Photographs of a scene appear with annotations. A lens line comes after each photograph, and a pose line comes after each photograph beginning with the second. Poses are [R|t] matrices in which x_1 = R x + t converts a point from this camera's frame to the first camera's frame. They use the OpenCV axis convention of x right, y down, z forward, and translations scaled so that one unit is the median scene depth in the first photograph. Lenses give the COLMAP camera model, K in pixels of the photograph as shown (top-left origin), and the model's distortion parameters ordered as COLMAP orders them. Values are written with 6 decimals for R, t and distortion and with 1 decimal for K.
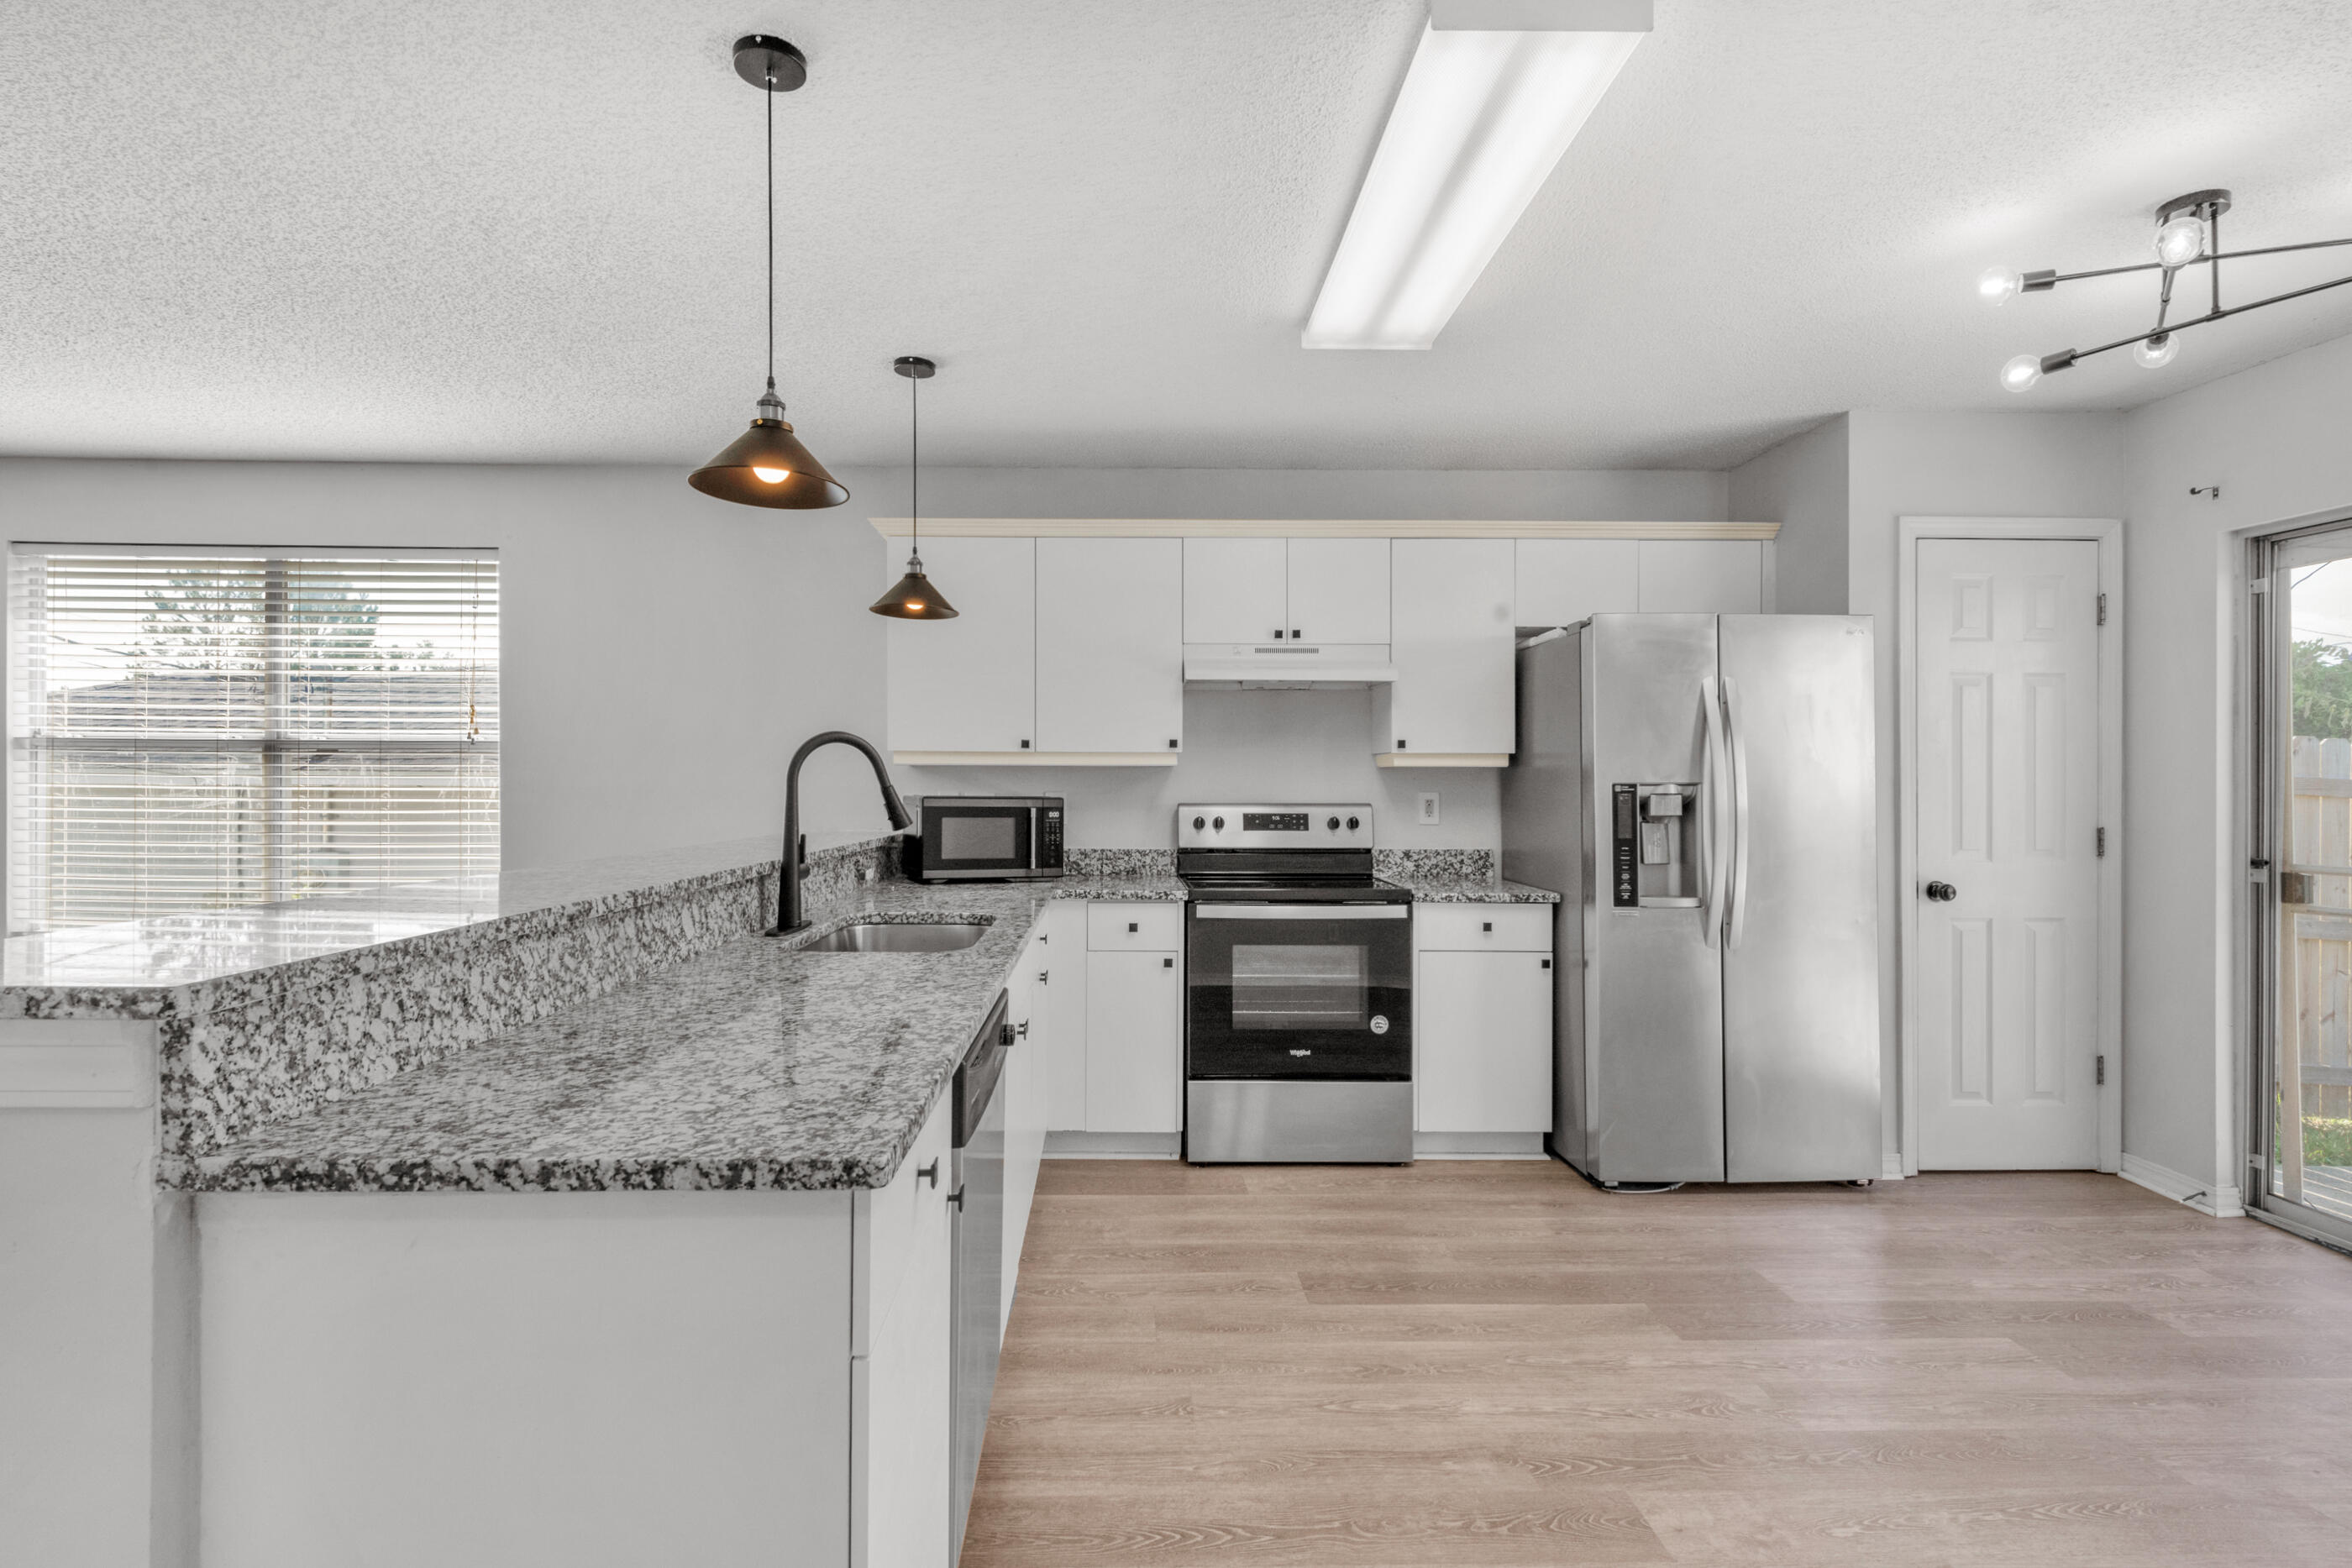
lens RADIAL K [[1132.5, 0, 1129.8], [0, 1132.5, 817.1], [0, 0, 1]] dist [0.007983, 0.001347]
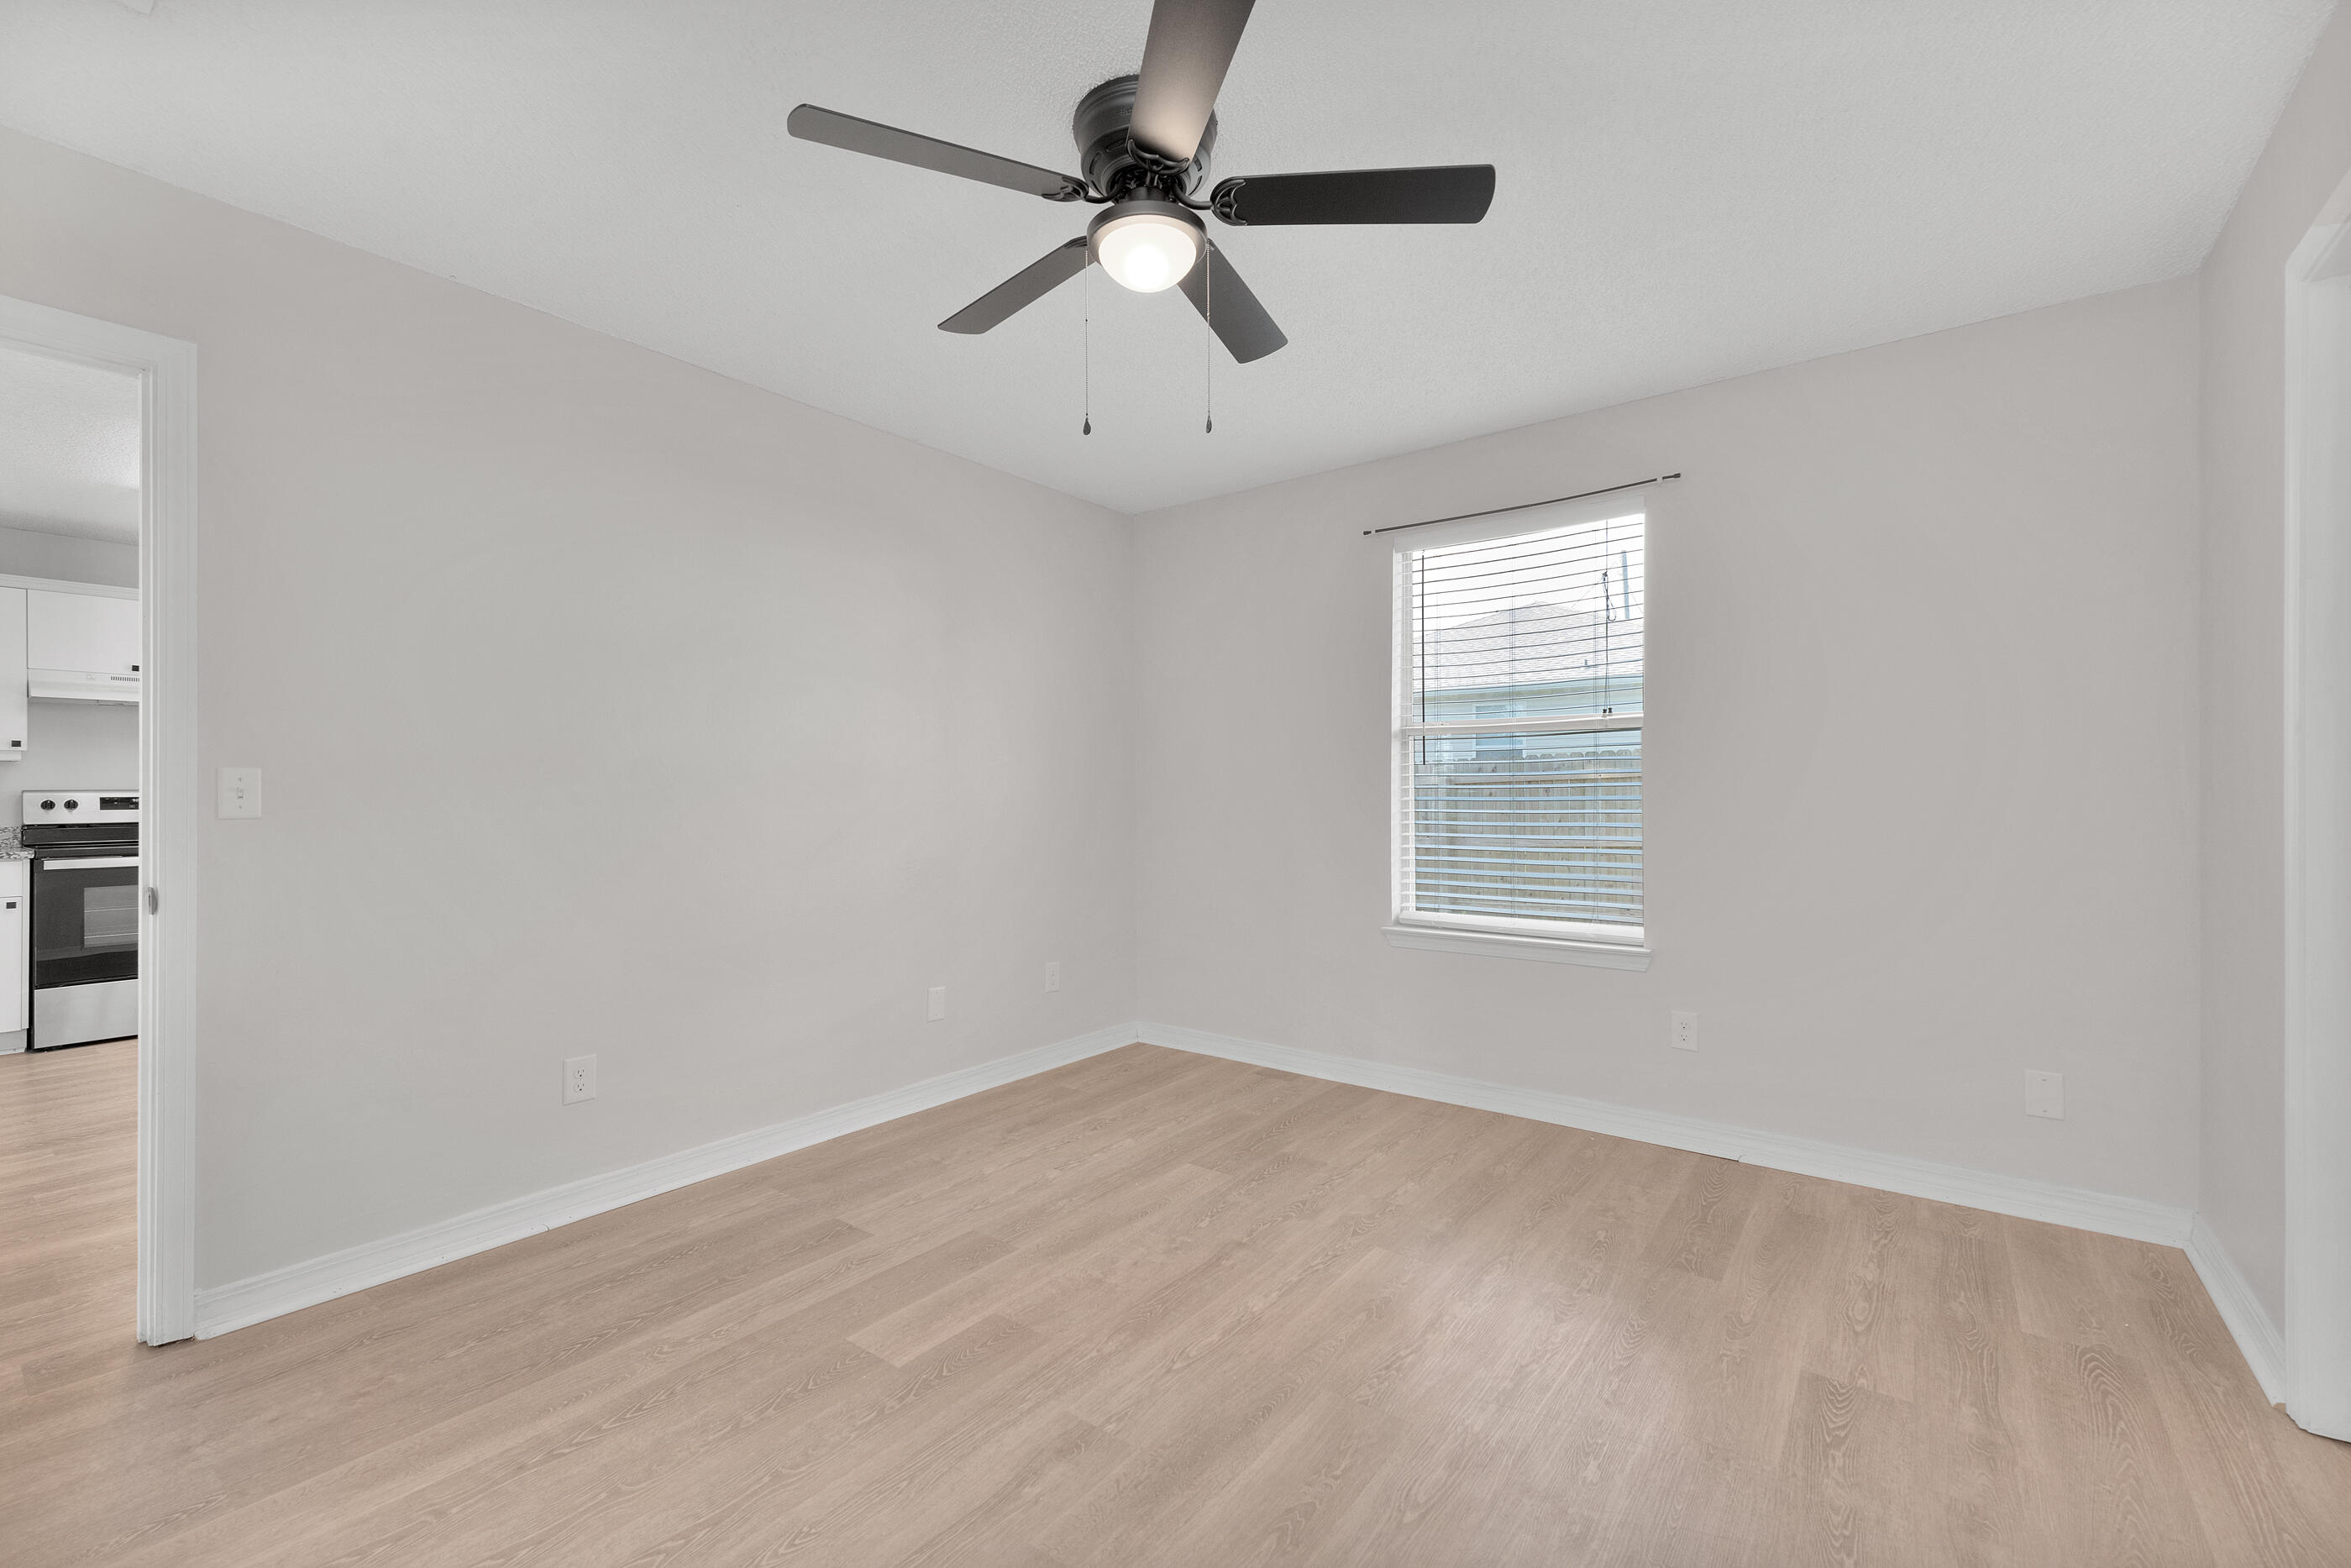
lens RADIAL K [[956.8, 0, 1145.2], [0, 956.8, 806.6], [0, 0, 1]] dist [0.019474, -0.005911]
pose [[0.629223, -0.010669, 0.777152, -0.015553], [0.023170, 0.999719, -0.005035, 0.048357], [-0.776880, 0.021174, 0.629293, -0.783846]]
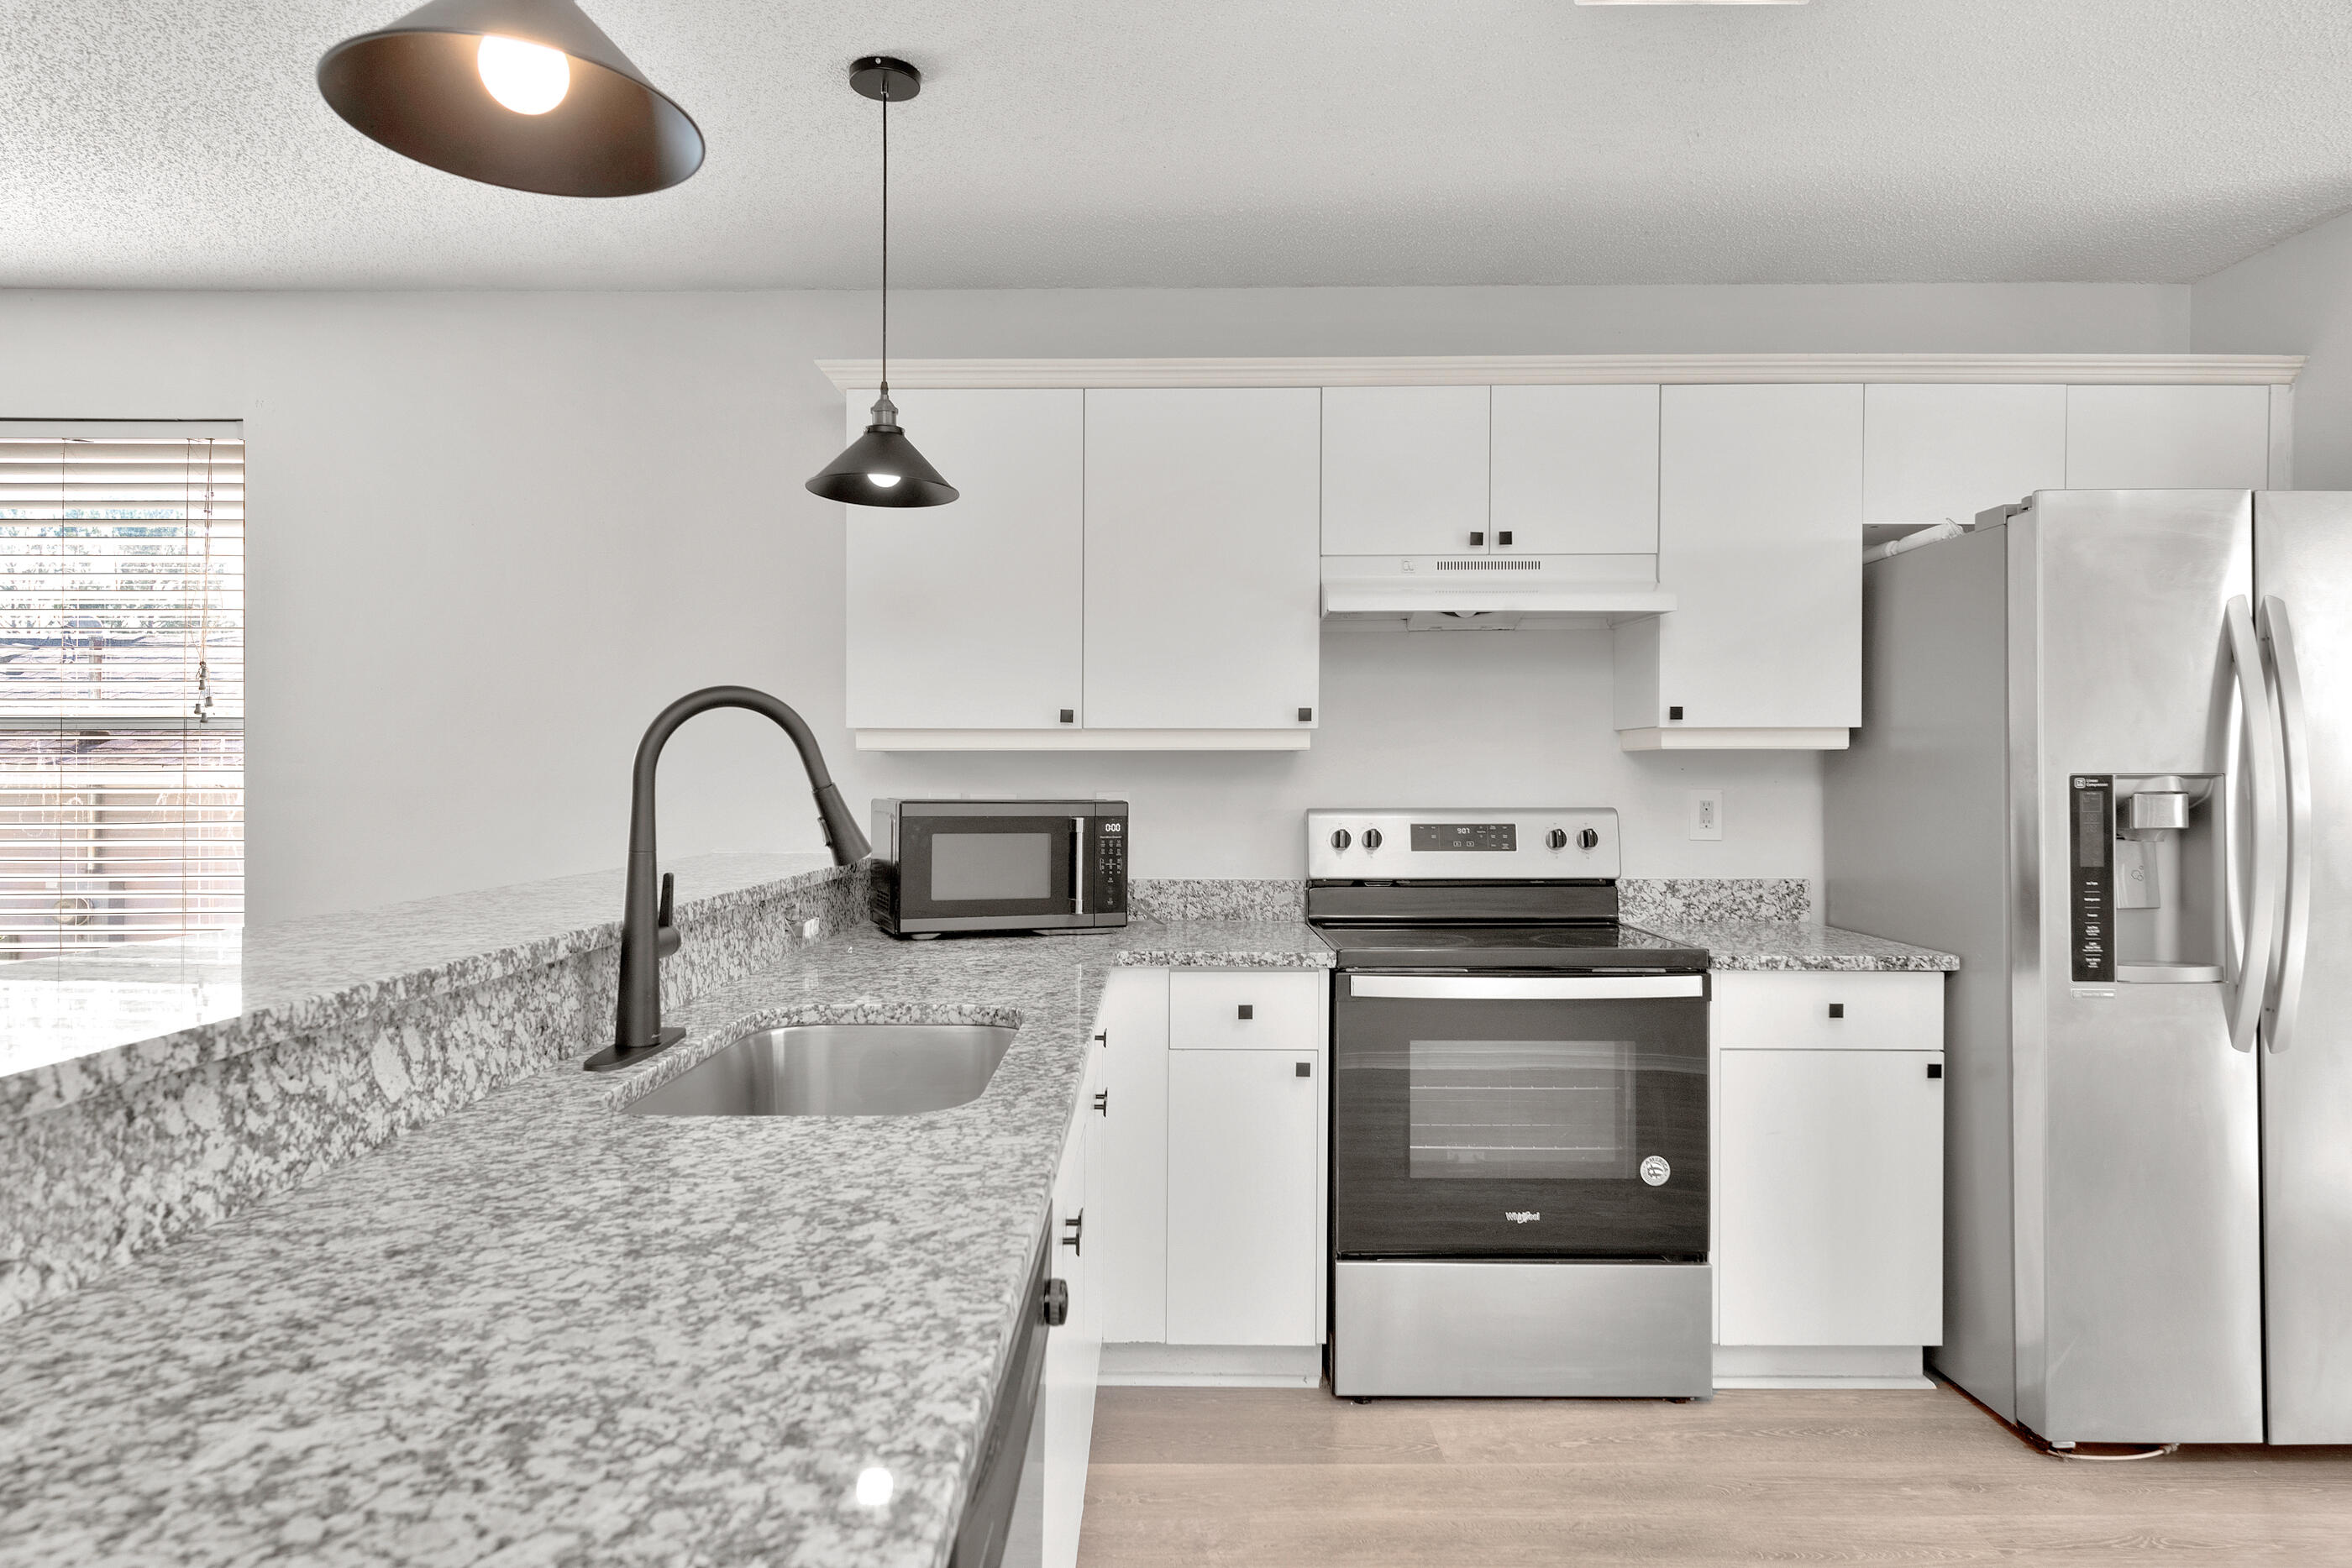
lens RADIAL K [[1437.2, 0, 1179.0], [0, 1437.2, 784.6], [0, 0, 1]] dist [0.036191, 0.004007]
pose [[0.999979, -0.006432, -0.000526, -0.033204], [0.006418, 0.999726, -0.022514, -0.008592], [0.000670, 0.022510, 0.999746, 0.220752]]
